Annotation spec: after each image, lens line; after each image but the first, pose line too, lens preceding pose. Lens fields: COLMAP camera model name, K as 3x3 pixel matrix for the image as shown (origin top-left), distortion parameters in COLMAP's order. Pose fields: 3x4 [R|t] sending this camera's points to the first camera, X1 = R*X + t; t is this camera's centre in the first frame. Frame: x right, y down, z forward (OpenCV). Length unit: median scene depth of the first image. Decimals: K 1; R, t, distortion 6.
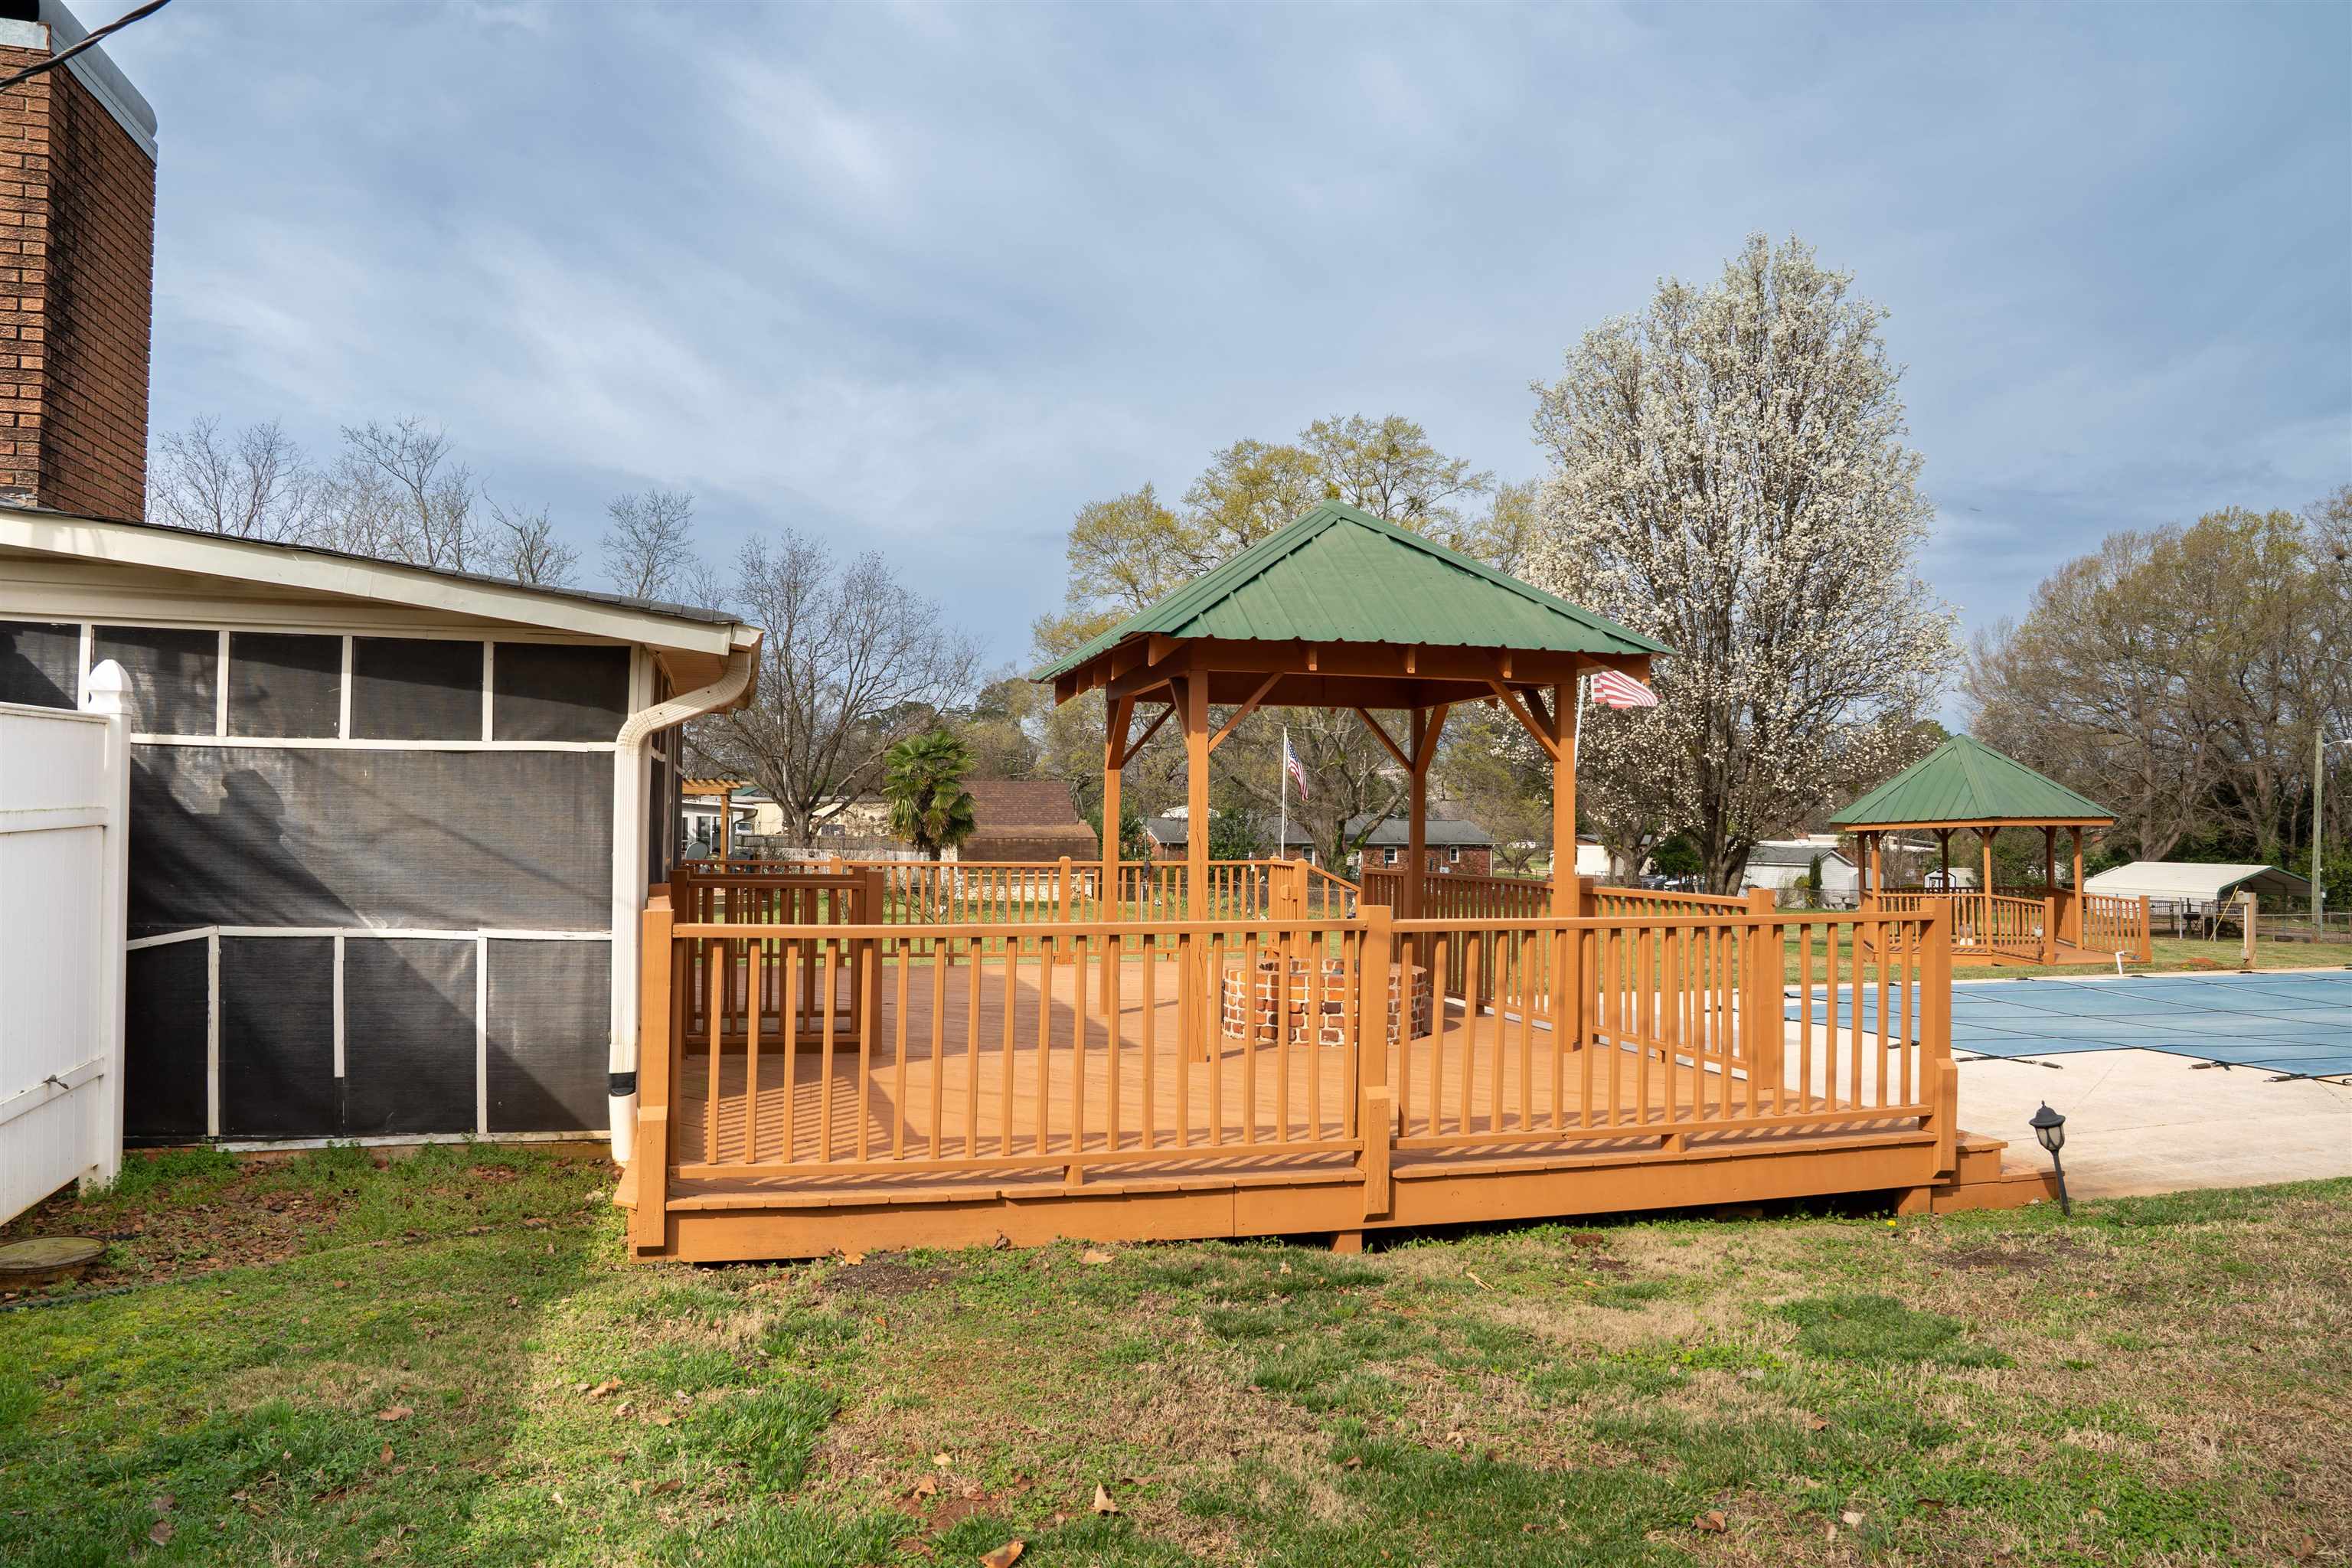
lens RADIAL K [[1641.9, 0, 1162.5], [0, 1641.9, 791.6], [0, 0, 1]] dist [-0.121966, 0.095758]
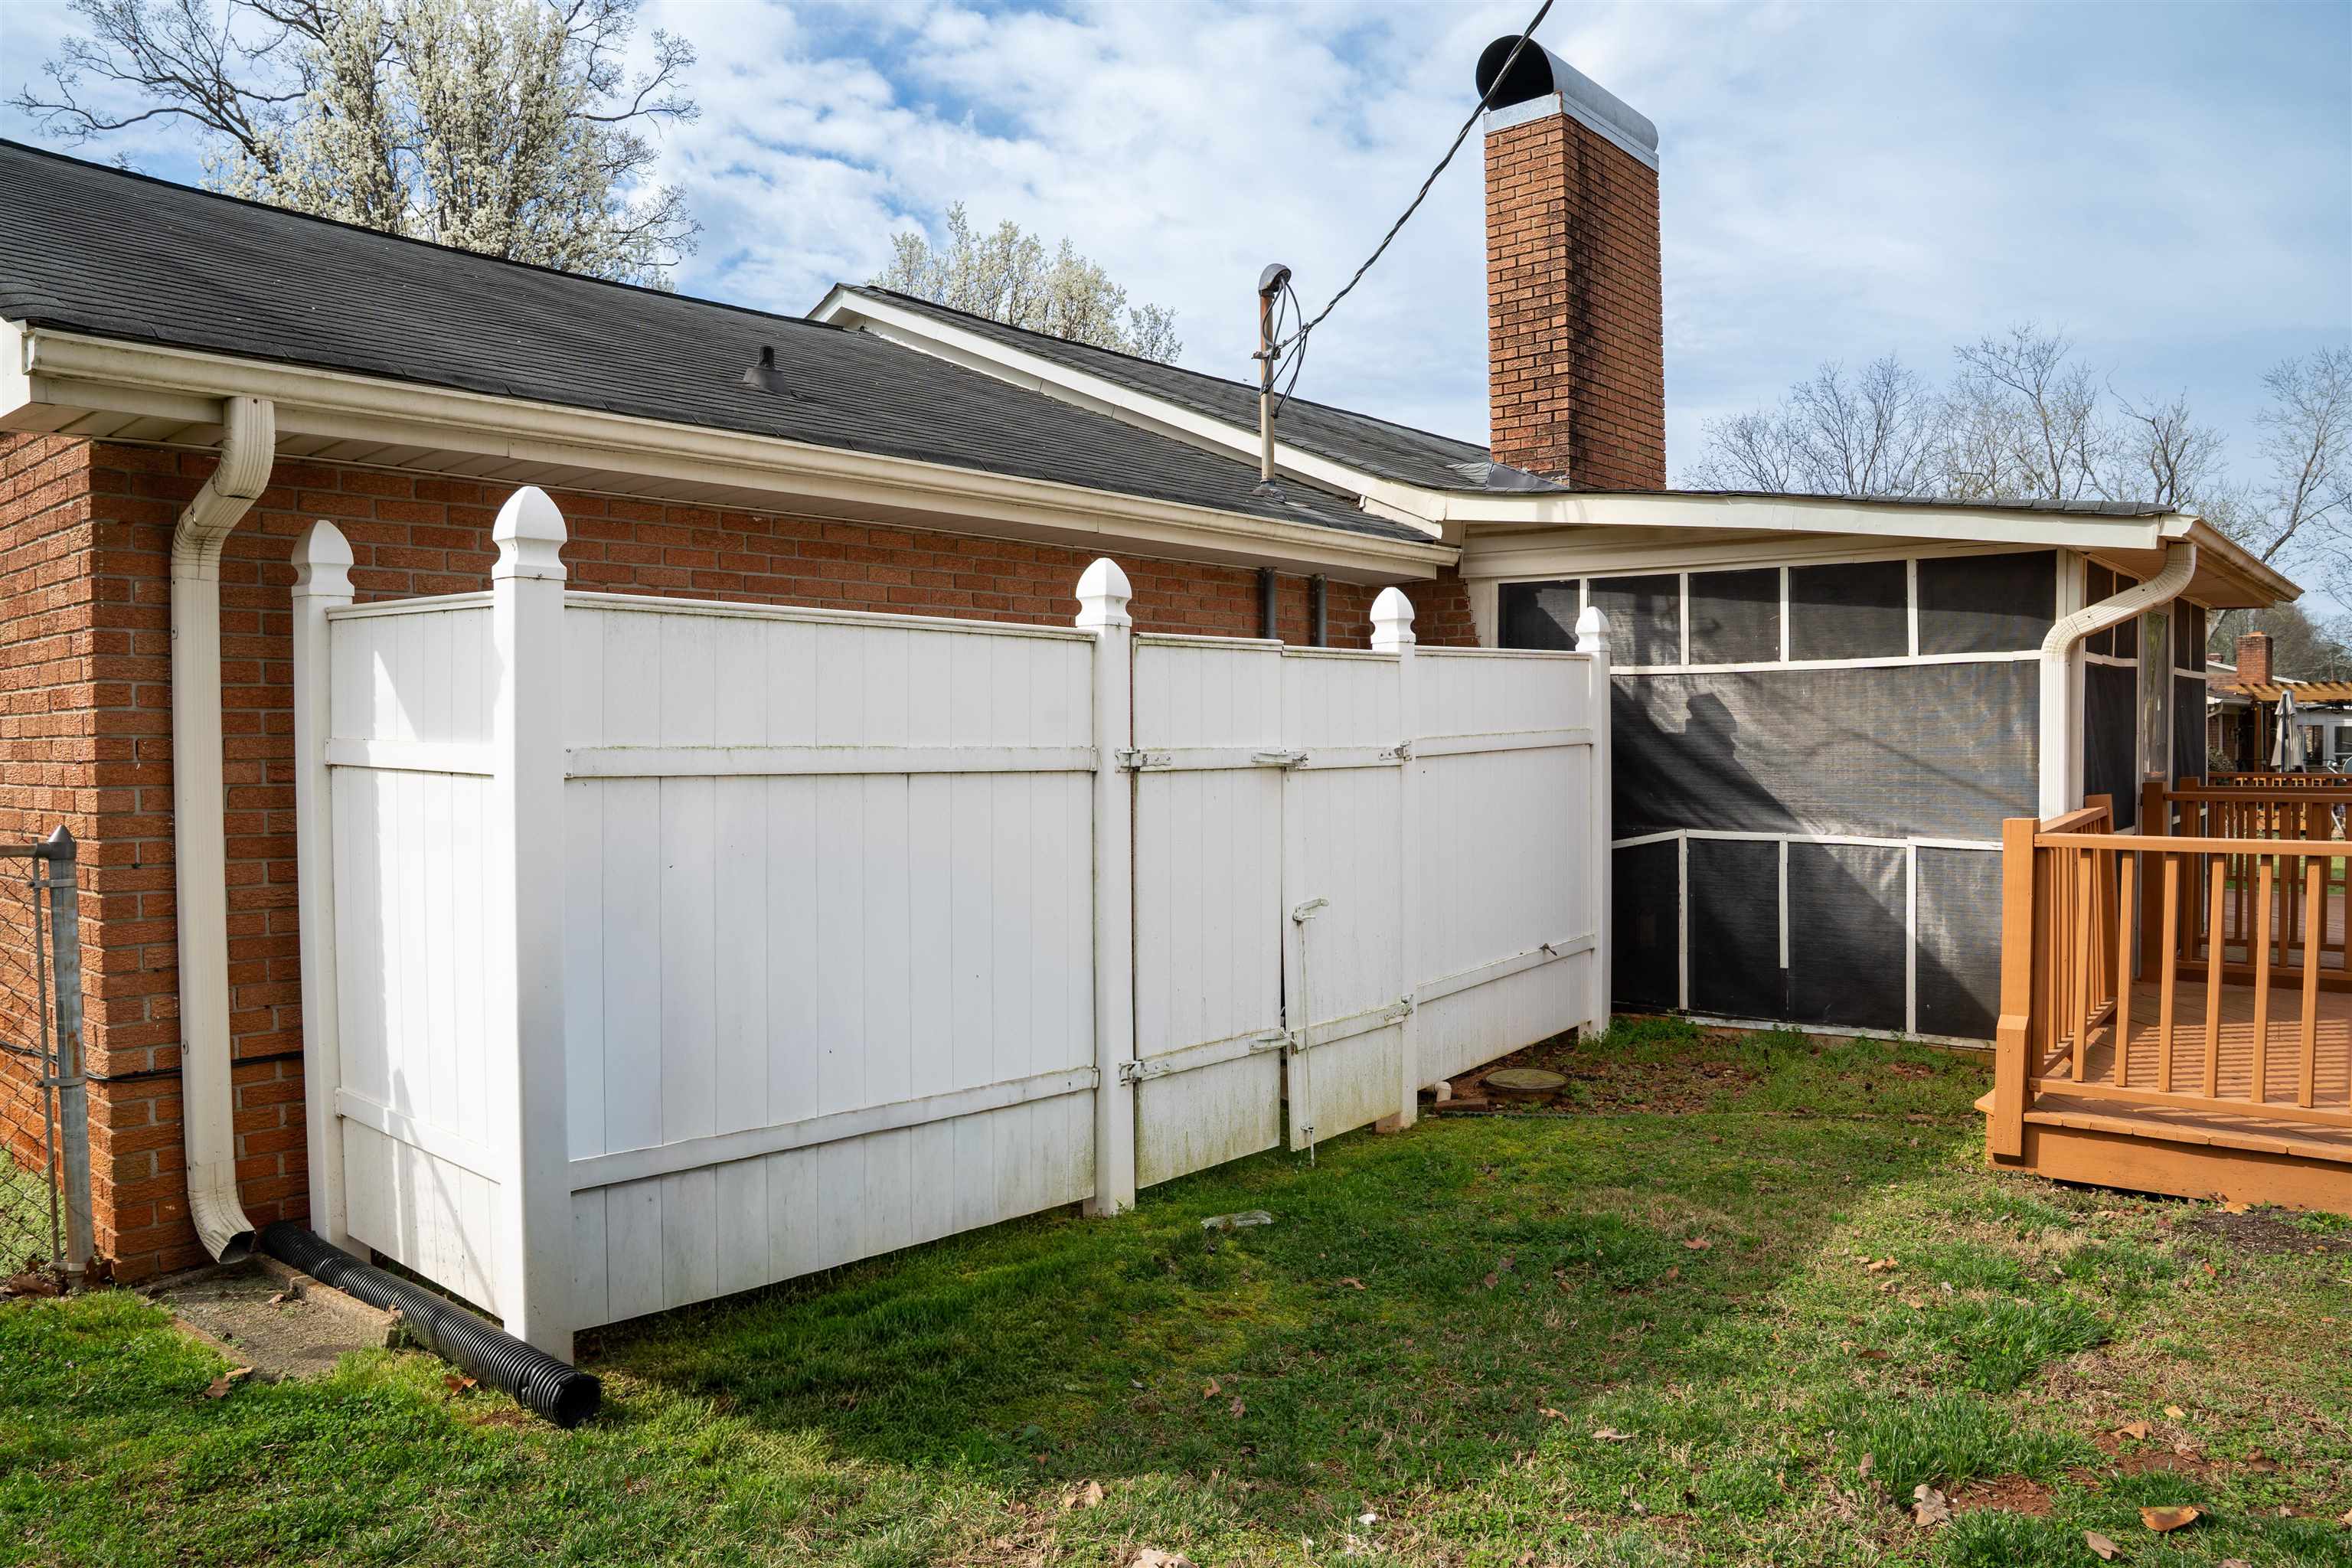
lens RADIAL K [[1641.9, 0, 1162.5], [0, 1641.9, 791.6], [0, 0, 1]] dist [-0.121966, 0.095758]
pose [[0.575693, 0.006456, -0.817641, 0.146361], [0.035069, 0.998854, 0.032579, 0.005110], [0.816914, -0.047430, 0.574806, 0.010907]]
